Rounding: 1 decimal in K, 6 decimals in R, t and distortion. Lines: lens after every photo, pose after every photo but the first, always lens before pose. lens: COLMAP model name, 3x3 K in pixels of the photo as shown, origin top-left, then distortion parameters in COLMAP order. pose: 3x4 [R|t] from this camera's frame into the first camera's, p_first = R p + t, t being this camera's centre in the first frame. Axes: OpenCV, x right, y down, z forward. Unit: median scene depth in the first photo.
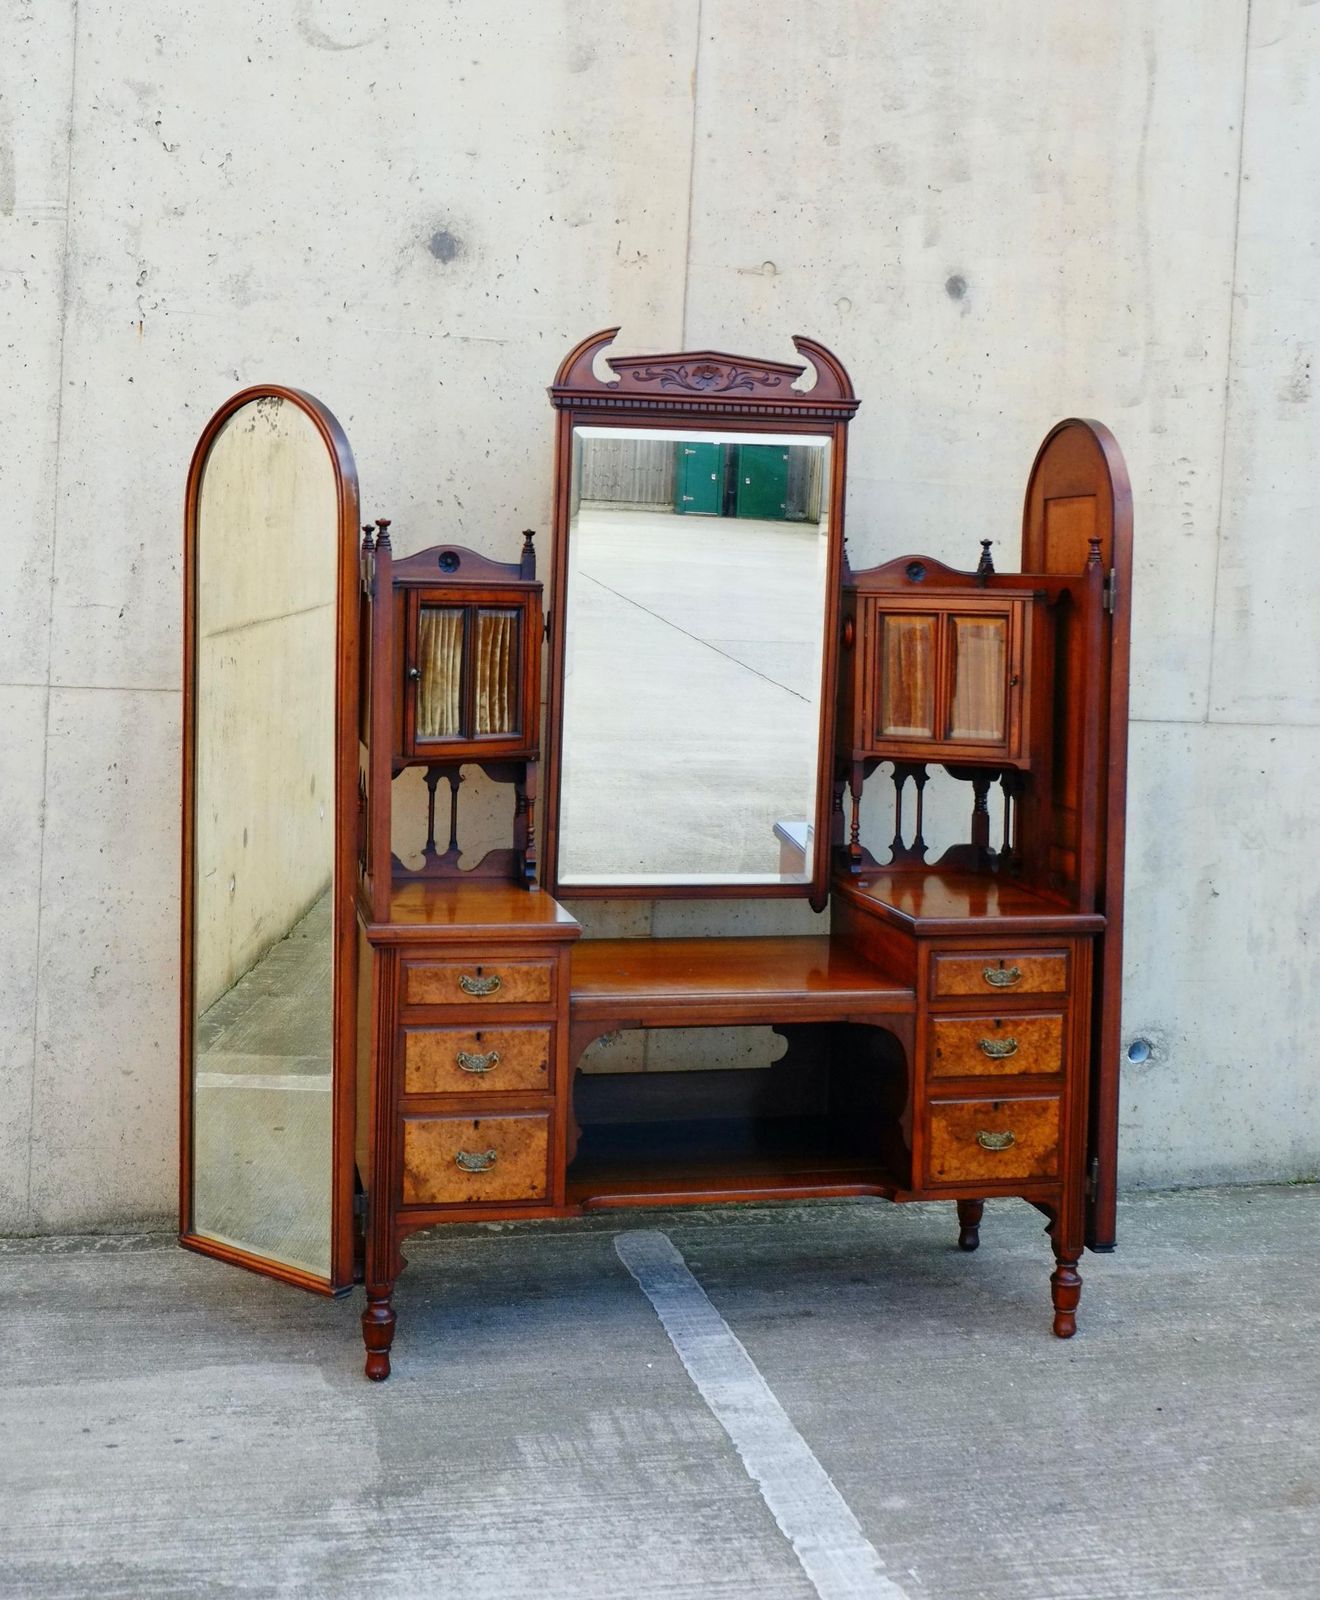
lens RADIAL K [[2023.8, 0, 660.5], [0, 2023.8, 610.3], [0, 0, 1]] dist [-0.009082, 0.000000]
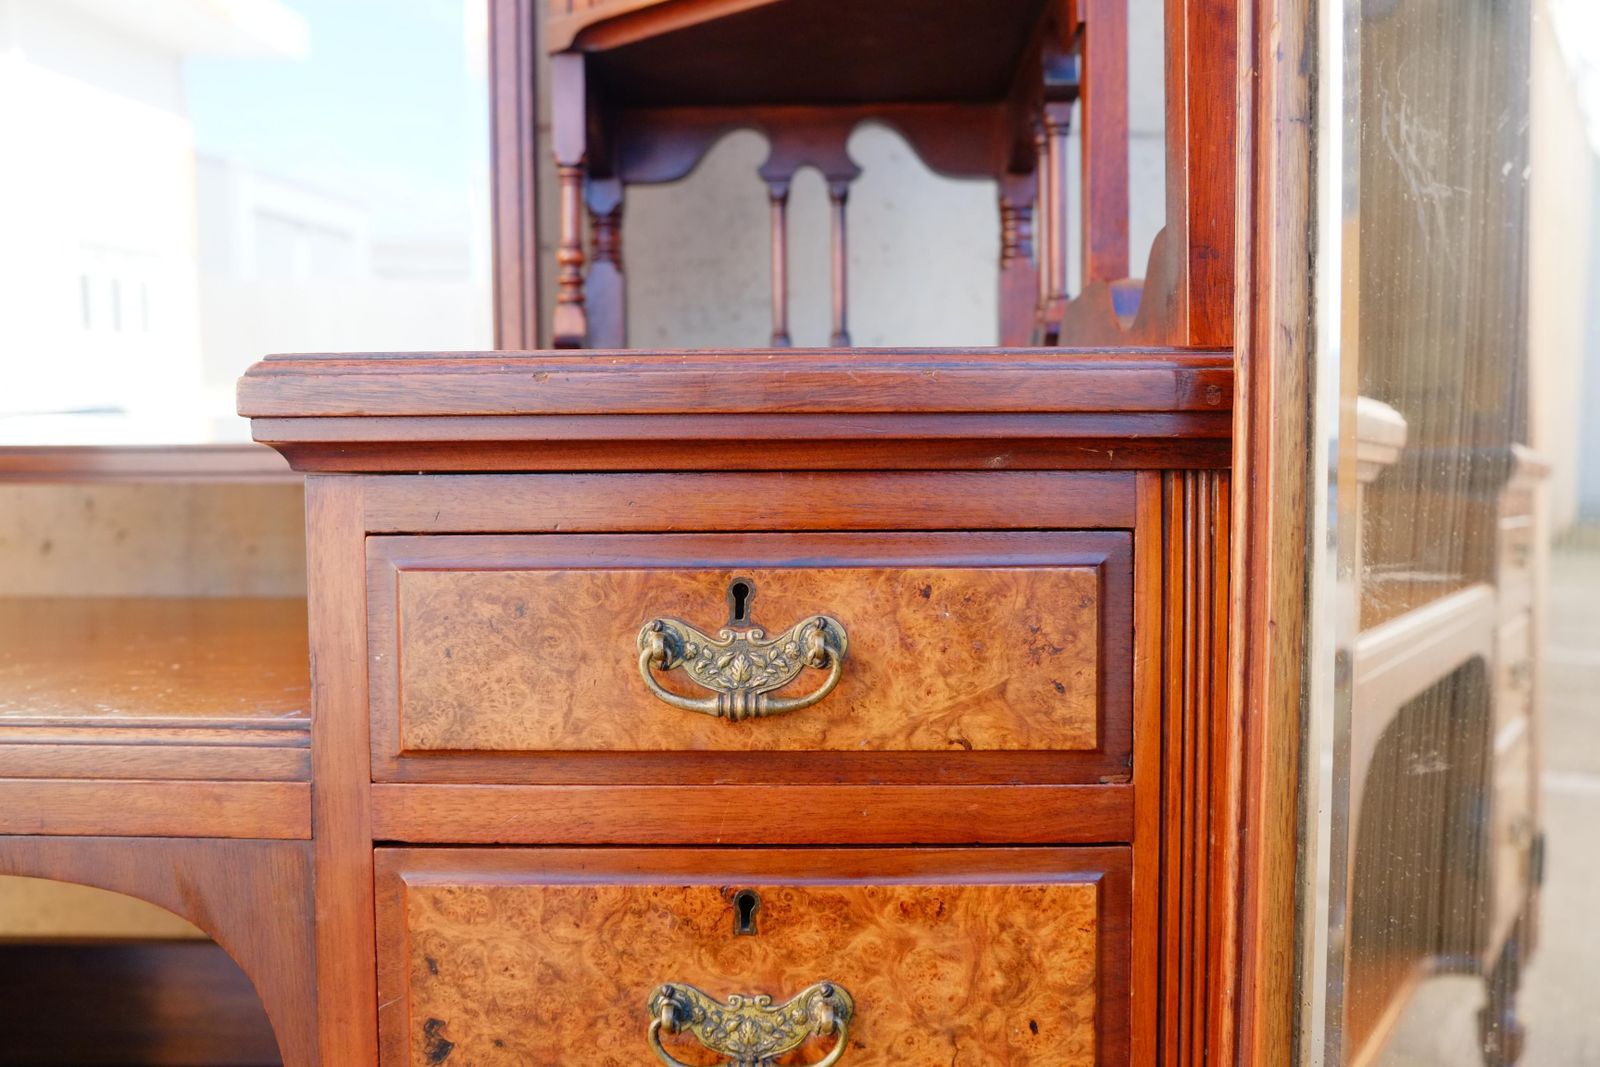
lens RADIAL K [[1255.6, 0, 819.5], [0, 1255.6, 547.5], [0, 0, 1]] dist [-0.048073, 0.041245]
pose [[0.969096, -0.016208, -0.246149, 0.188860], [0.021518, 0.999590, 0.018898, 0.154242], [0.245742, -0.023611, 0.969048, 0.817251]]
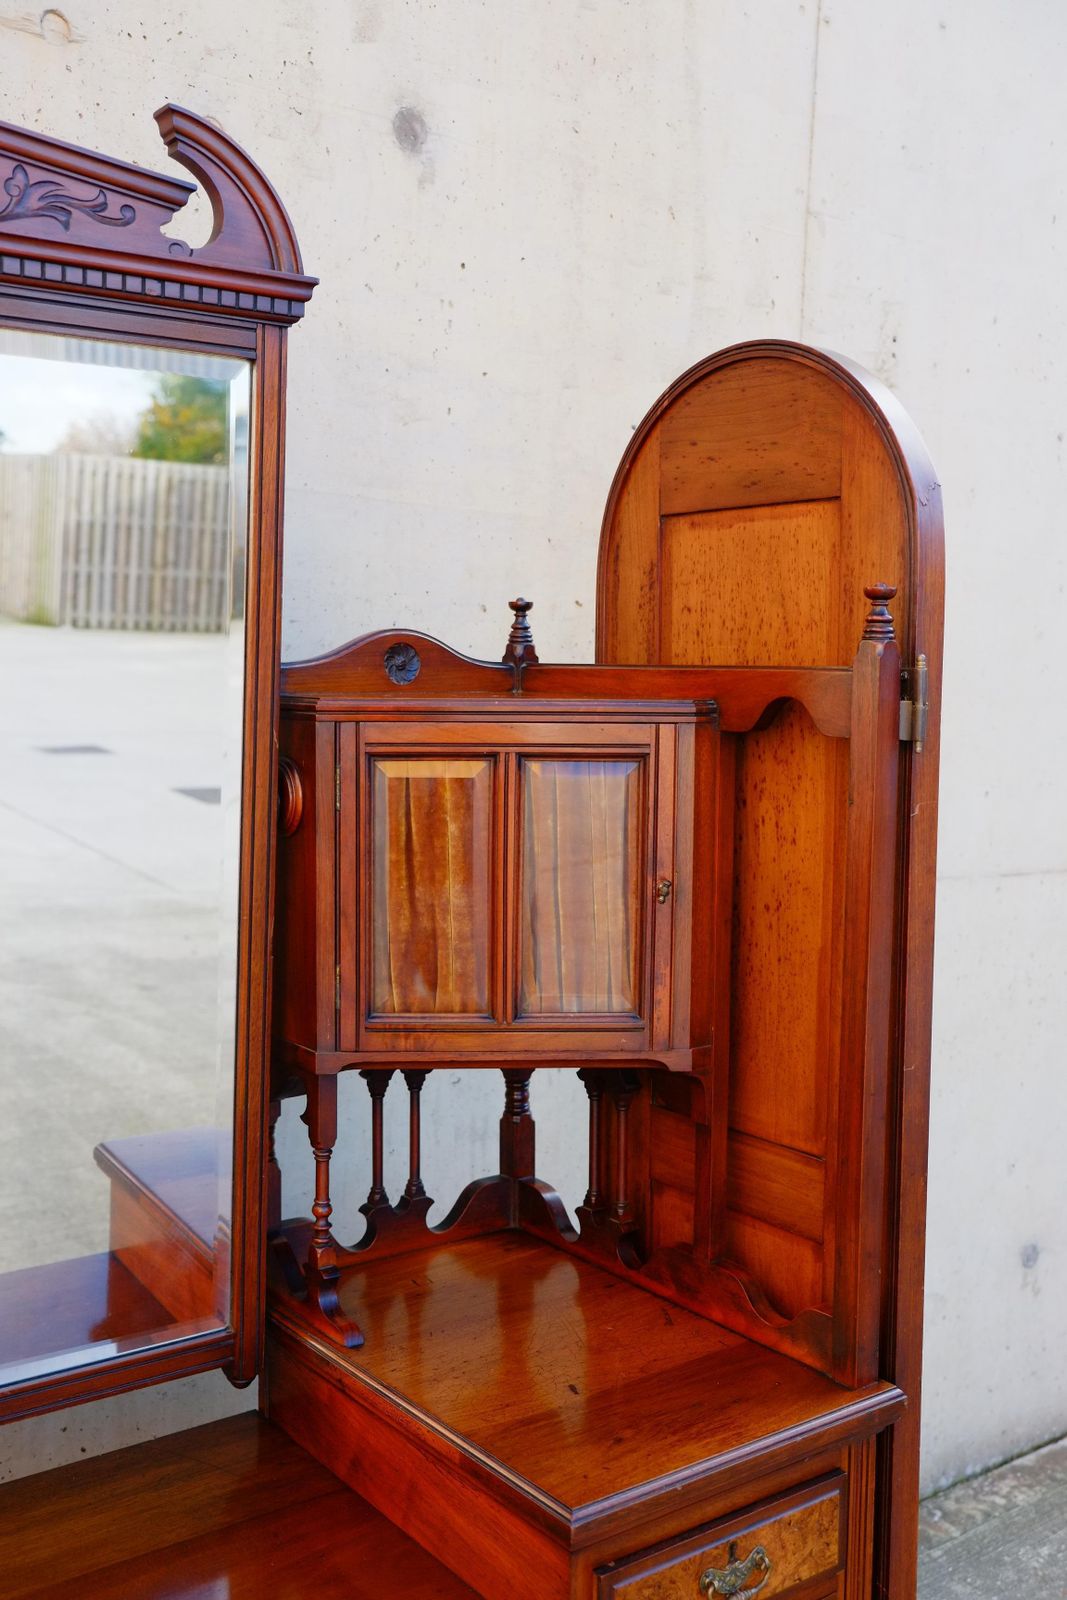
lens RADIAL K [[1642.3, 0, 541.1], [0, 1642.3, 801.7], [0, 0, 1]] dist [-0.004148, 0.000000]
pose [[0.913930, -0.047002, 0.403141, -0.006724], [0.018191, 0.997017, 0.075002, -0.015573], [-0.405464, -0.061213, 0.912059, 0.645032]]
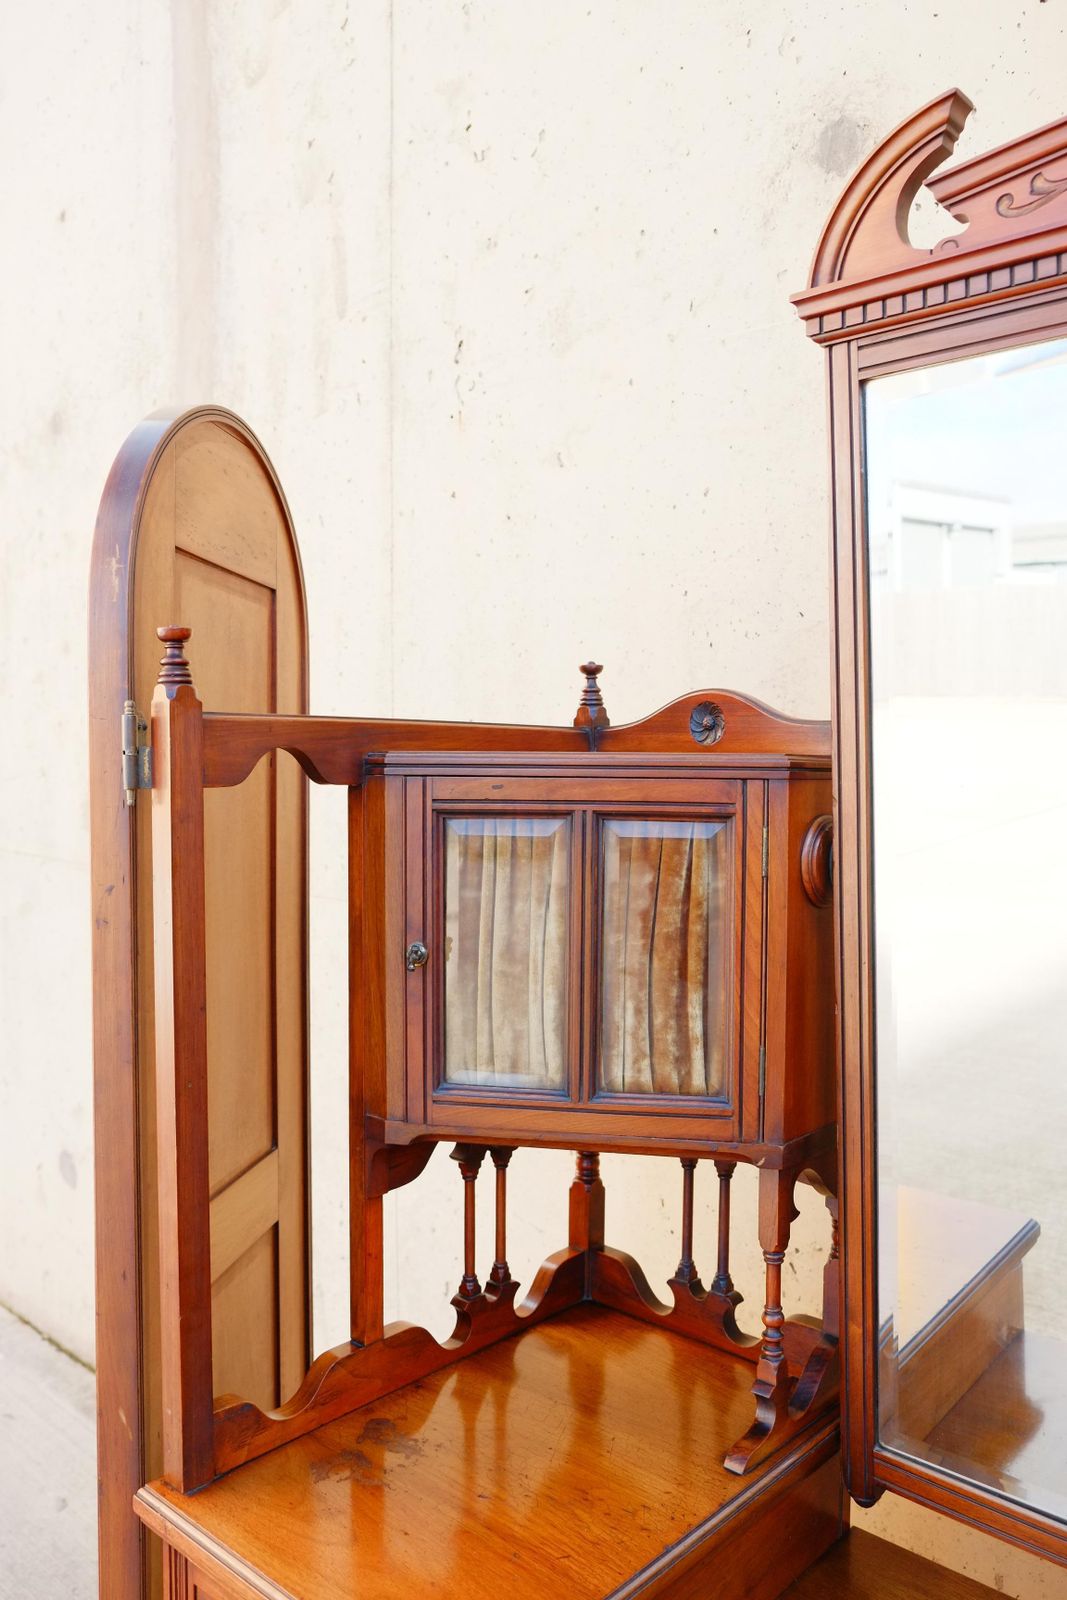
lens RADIAL K [[1255.6, 0, 514.6], [0, 1255.6, 802.1], [0, 0, 1]] dist [-0.048073, 0.041245]
pose [[0.568379, 0.004192, -0.822756, 0.124192], [-0.003968, 0.999989, 0.002354, -0.004587], [0.822757, 0.001927, 0.568390, 0.778166]]
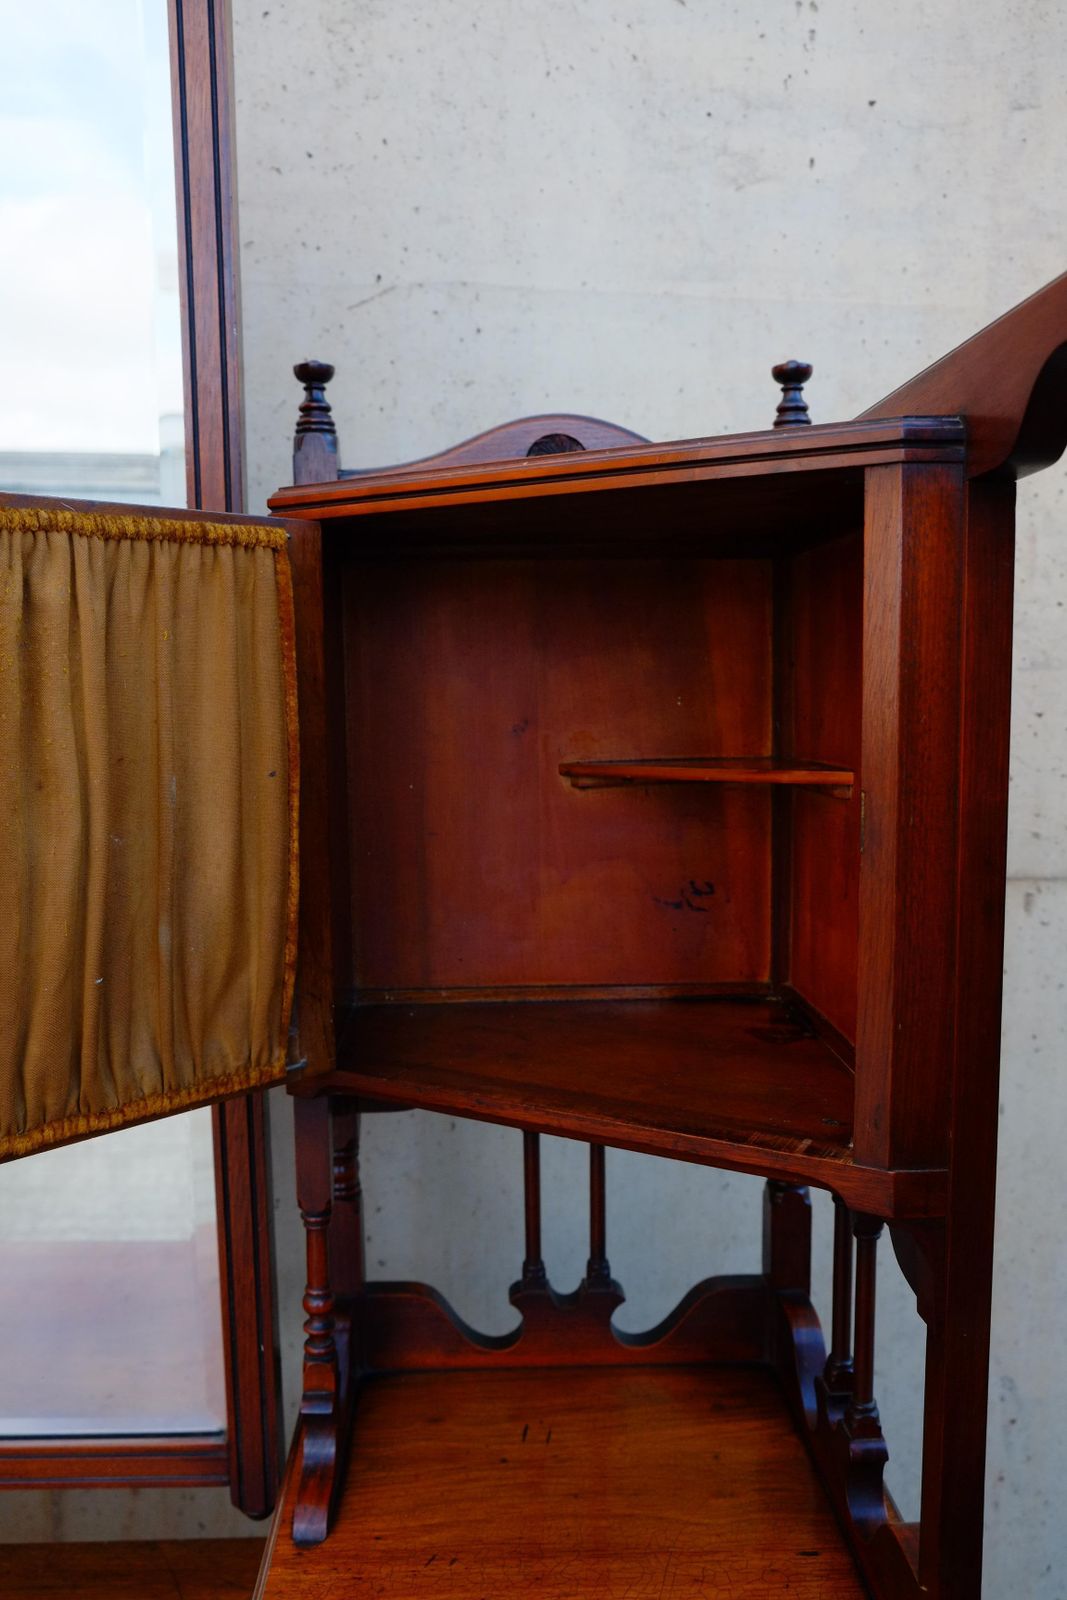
lens RADIAL K [[1255.6, 0, 534.7], [0, 1255.6, 807.9], [0, 0, 1]] dist [-0.048073, 0.041245]
pose [[0.982759, -0.012154, -0.184489, 0.165185], [0.025057, 0.997386, 0.067769, 0.021721], [0.183183, -0.071223, 0.980495, 0.838931]]
